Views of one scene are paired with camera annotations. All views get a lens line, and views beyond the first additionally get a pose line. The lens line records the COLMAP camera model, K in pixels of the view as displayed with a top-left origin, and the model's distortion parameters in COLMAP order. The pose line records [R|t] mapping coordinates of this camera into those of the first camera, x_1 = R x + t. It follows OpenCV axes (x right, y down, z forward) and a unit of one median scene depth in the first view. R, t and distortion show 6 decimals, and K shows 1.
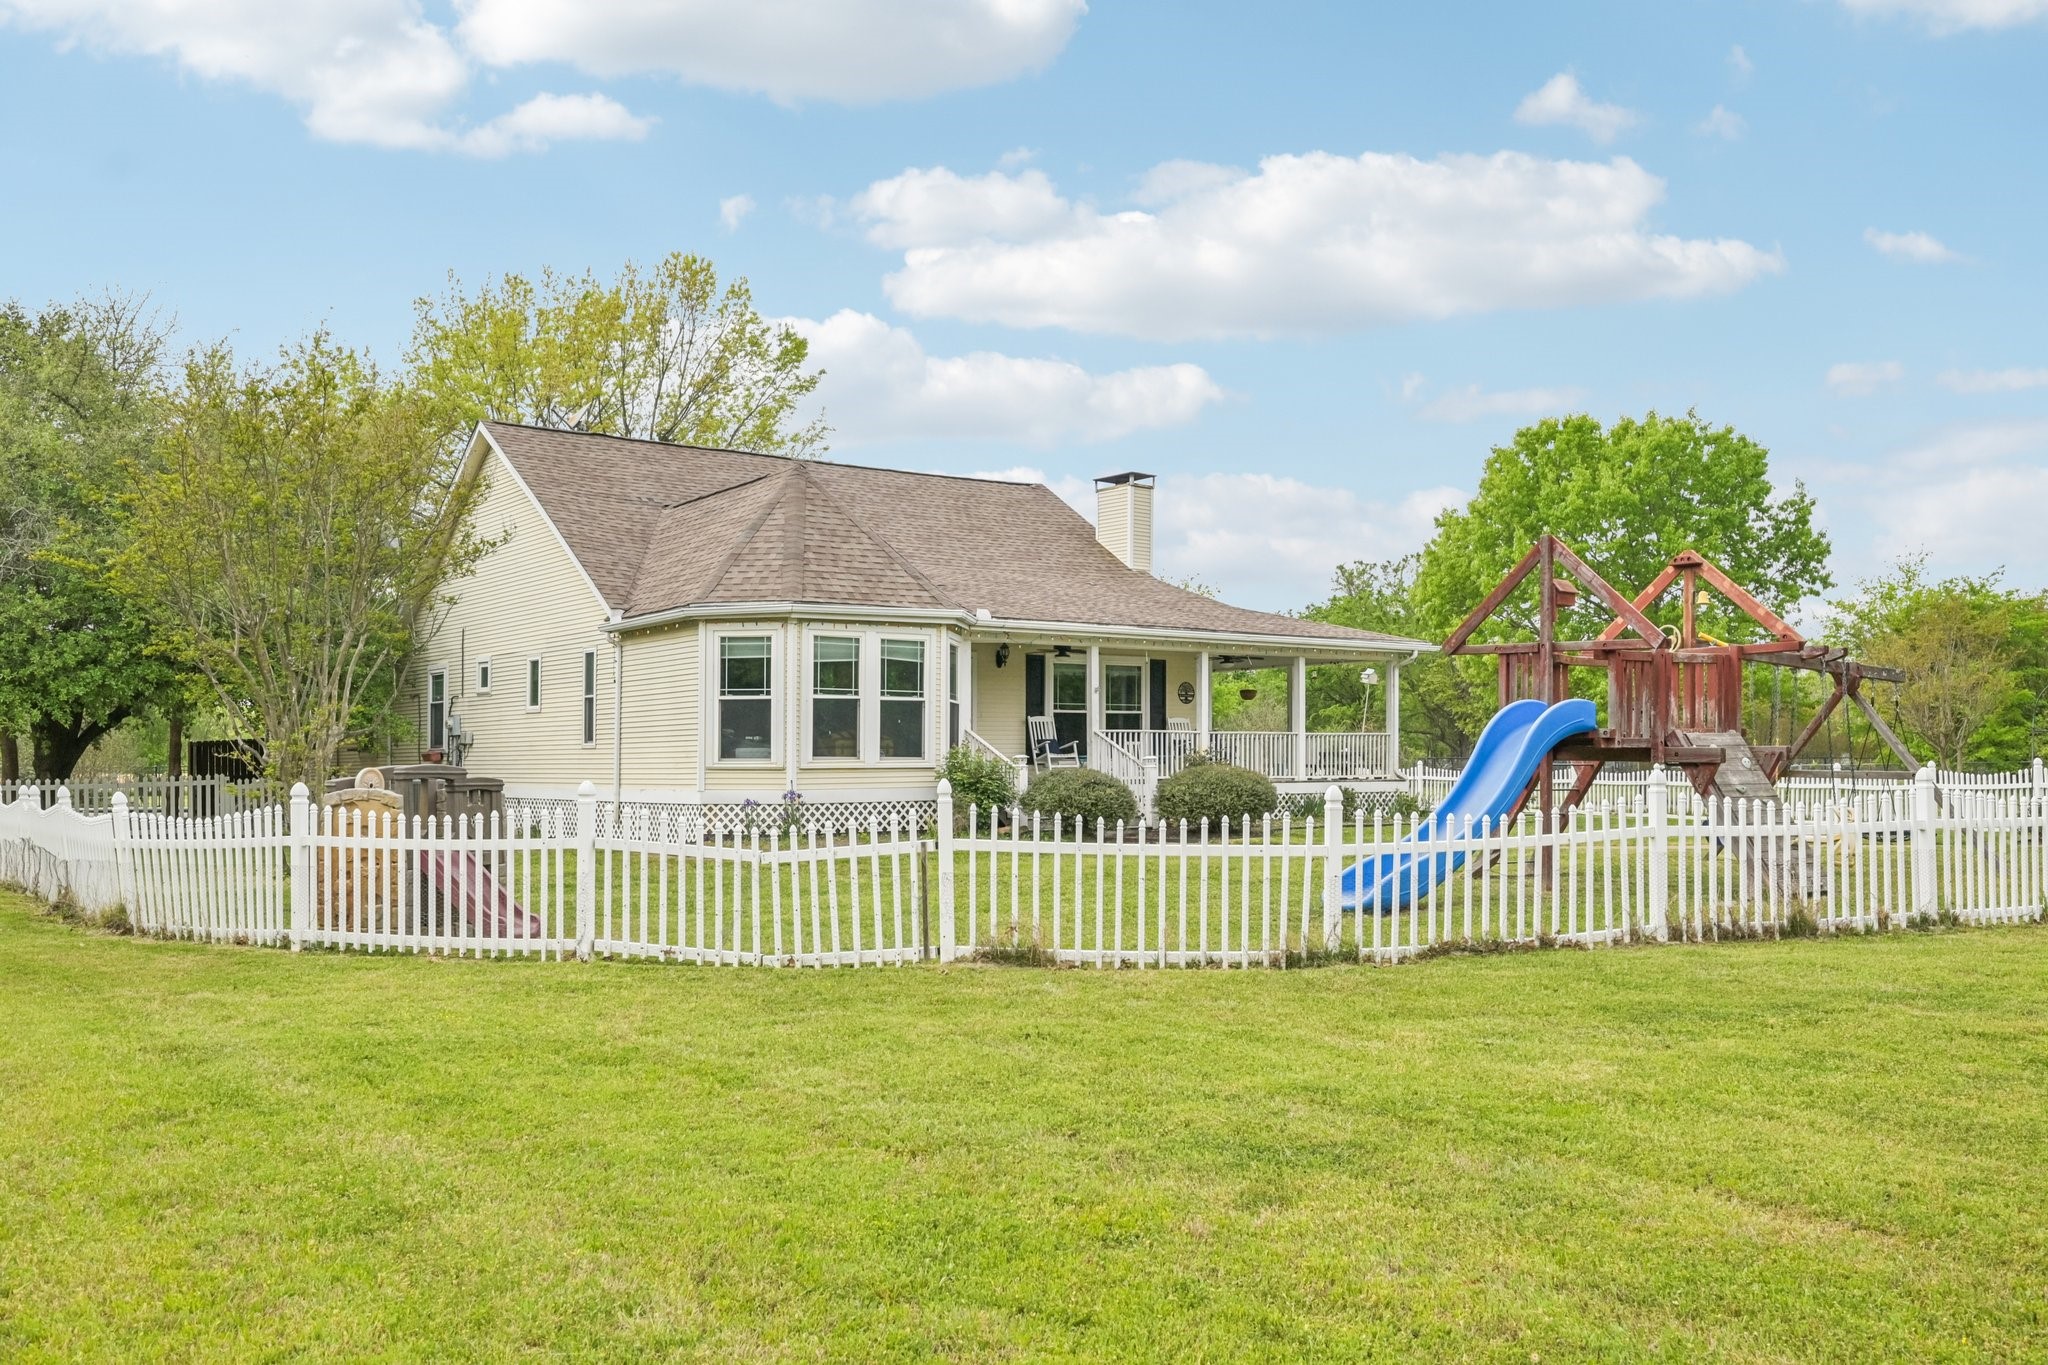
lens RADIAL K [[1805.6, 0, 1024.0], [0, 1805.6, 682.5], [0, 0, 1]] dist [-0.006360, -0.007395]
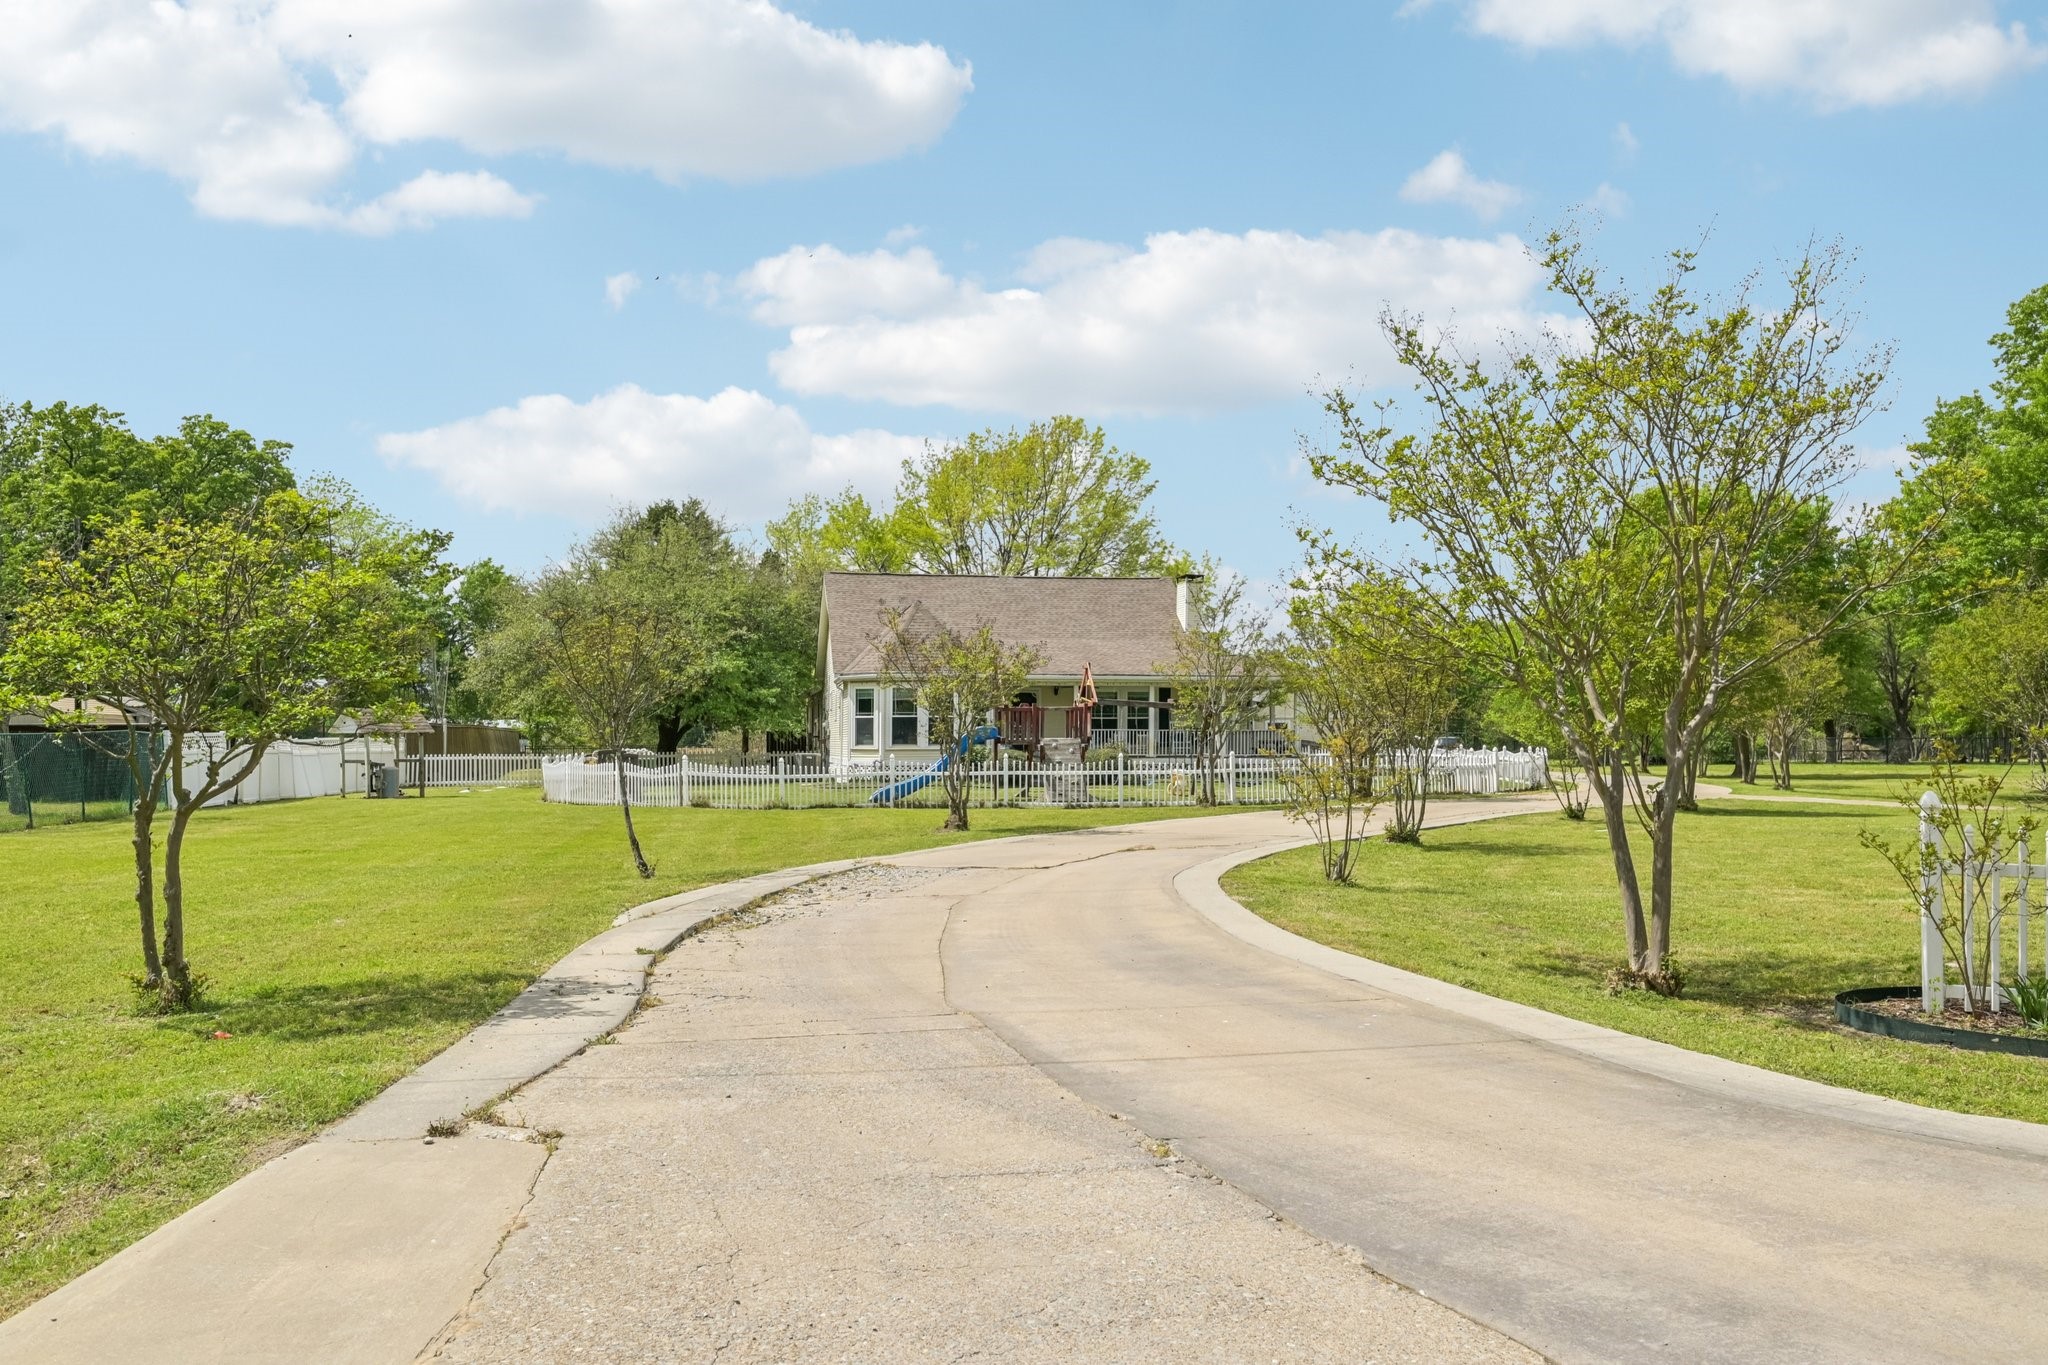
lens RADIAL K [[1833.3, 0, 1021.9], [0, 1833.3, 758.0], [0, 0, 1]] dist [-0.011736, -0.016005]
pose [[0.893646, 0.002157, -0.448767, 0.890534], [0.021655, 0.998616, 0.047924, -0.038893], [0.448249, -0.052545, 0.892363, -0.779059]]
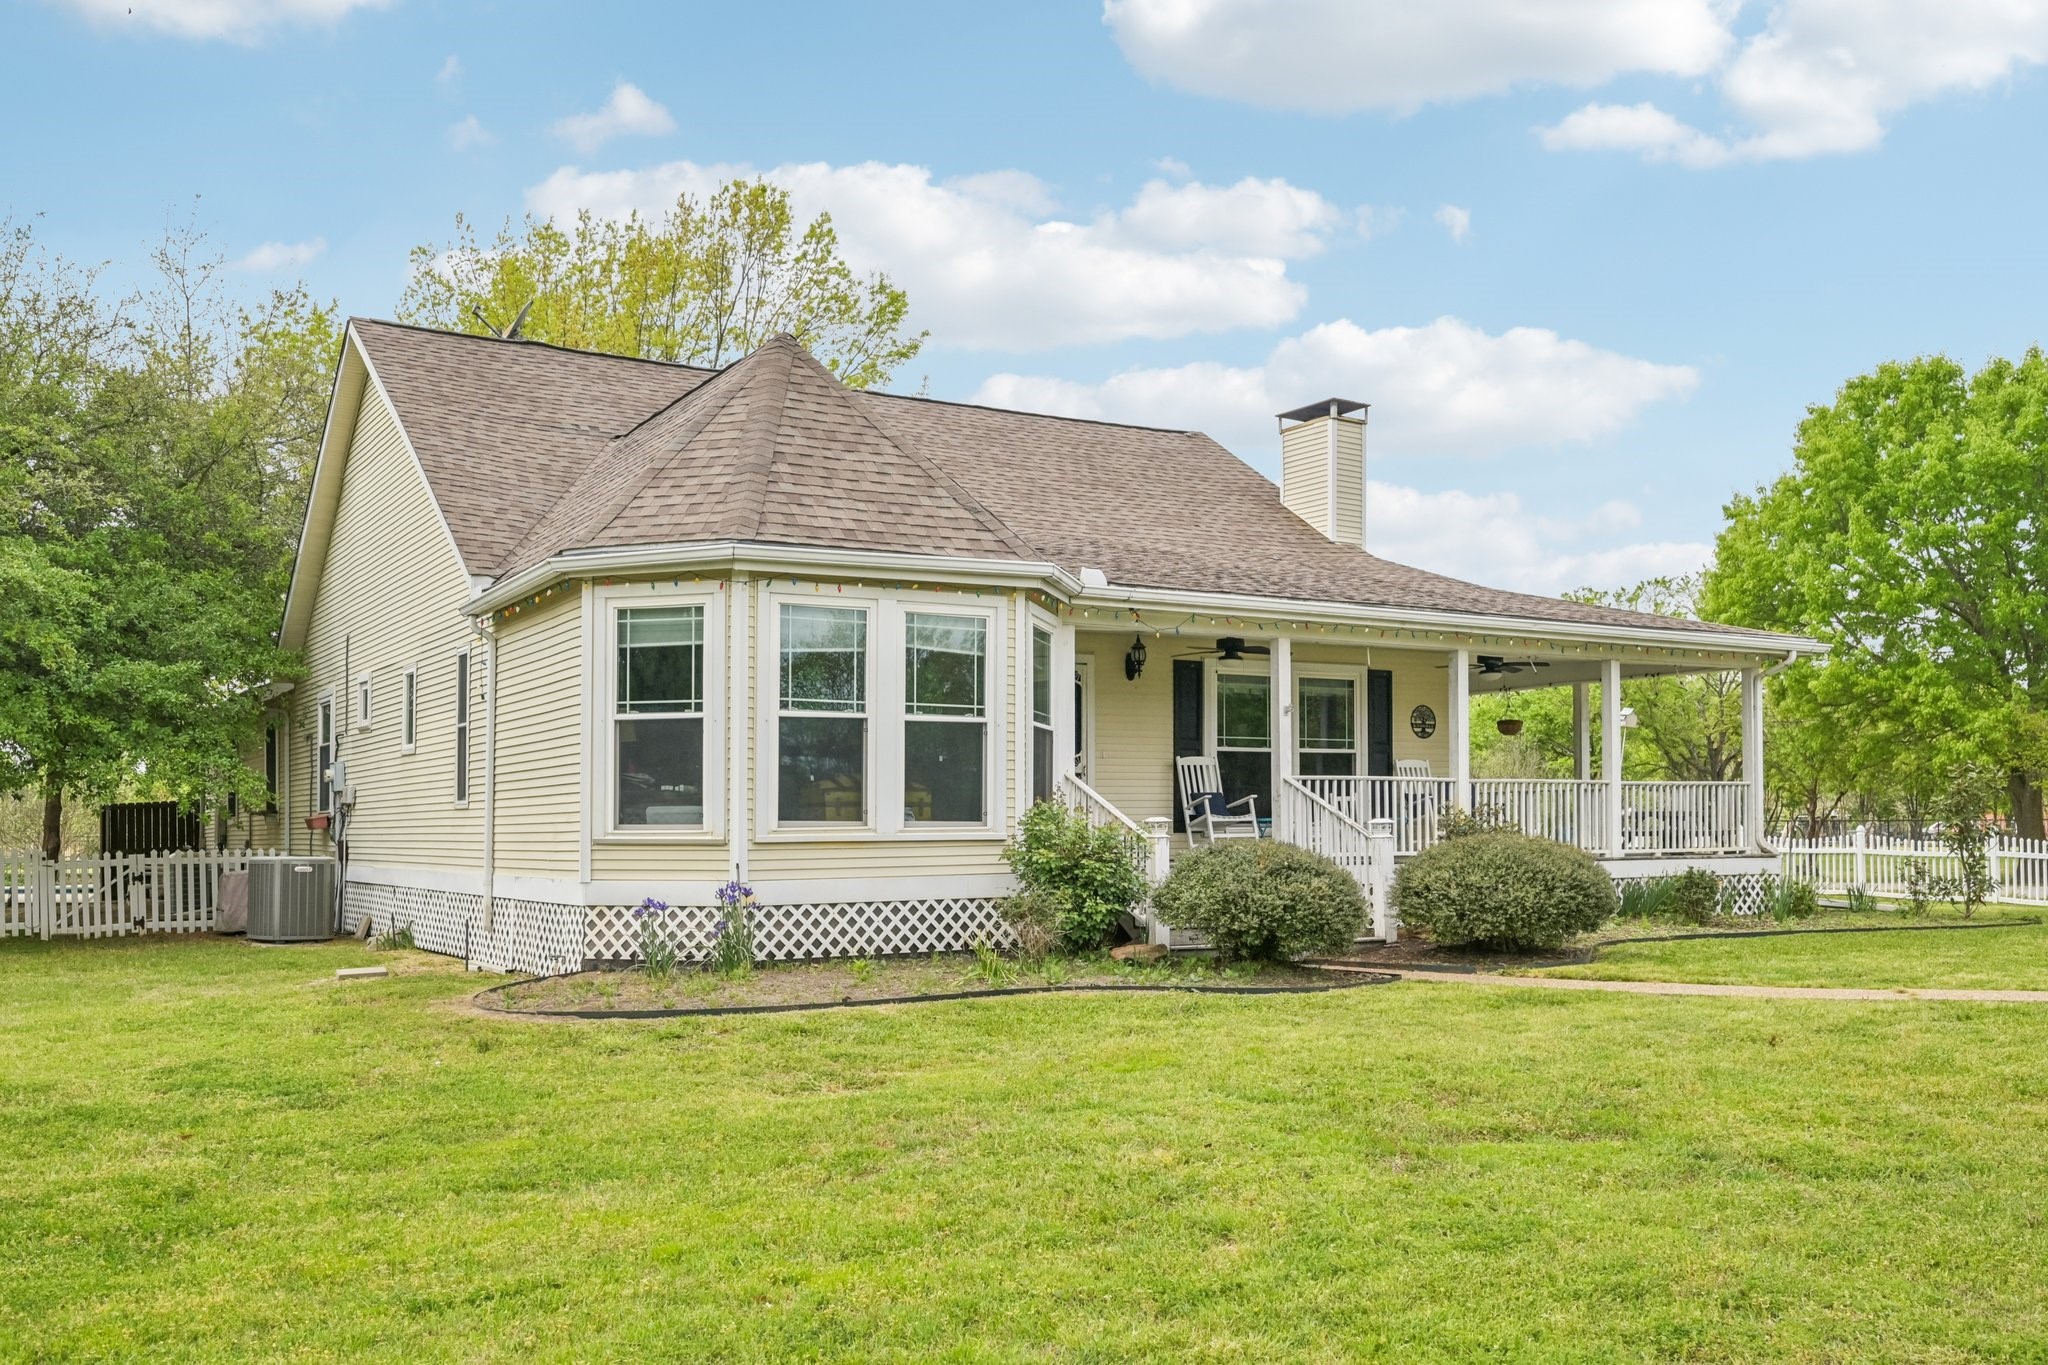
lens RADIAL K [[1833.3, 0, 1021.9], [0, 1833.3, 758.0], [0, 0, 1]] dist [-0.011736, -0.016005]
pose [[0.995446, -0.006172, -0.095131, 0.010440], [0.006803, 0.999957, 0.006304, 0.016576], [0.095088, -0.006923, 0.995445, 0.397526]]
